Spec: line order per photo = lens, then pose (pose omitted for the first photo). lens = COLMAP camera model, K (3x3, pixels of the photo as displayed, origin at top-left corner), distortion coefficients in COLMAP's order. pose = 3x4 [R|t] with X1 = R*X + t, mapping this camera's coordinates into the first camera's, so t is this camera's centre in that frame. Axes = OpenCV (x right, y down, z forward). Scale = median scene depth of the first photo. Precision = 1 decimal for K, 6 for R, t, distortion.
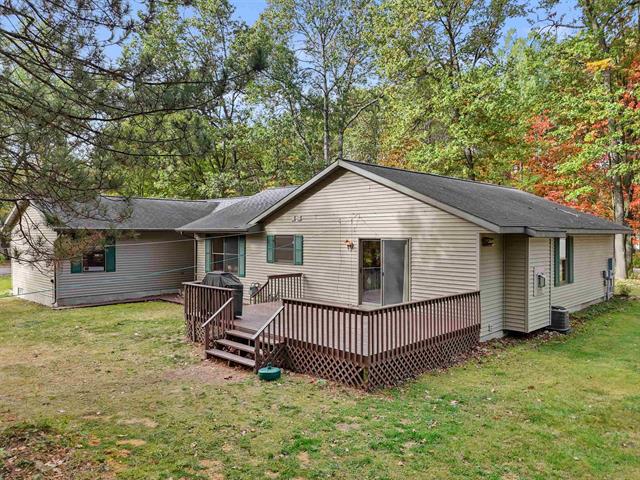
lens RADIAL K [[480.4, 0, 318.6], [0, 480.4, 237.2], [0, 0, 1]] dist [0.023145, -0.001997]
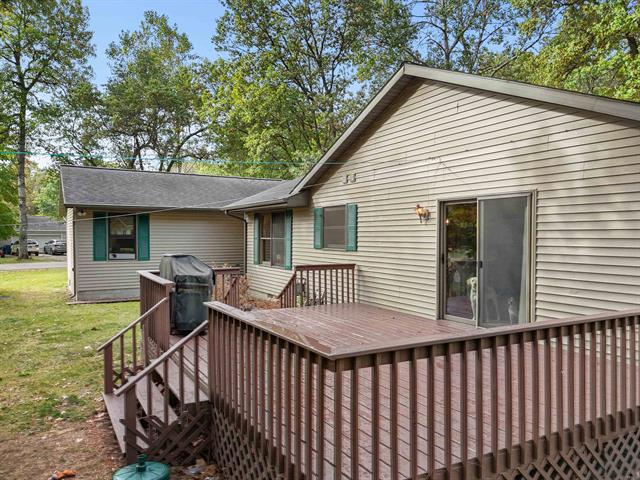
lens RADIAL K [[480.4, 0, 321.7], [0, 480.4, 241.7], [0, 0, 1]] dist [0.023145, -0.001997]
pose [[0.961204, 0.008643, -0.275702, 0.096245], [-0.008018, 0.999962, 0.003395, 0.043865], [0.275721, -0.001053, 0.961237, 0.382509]]
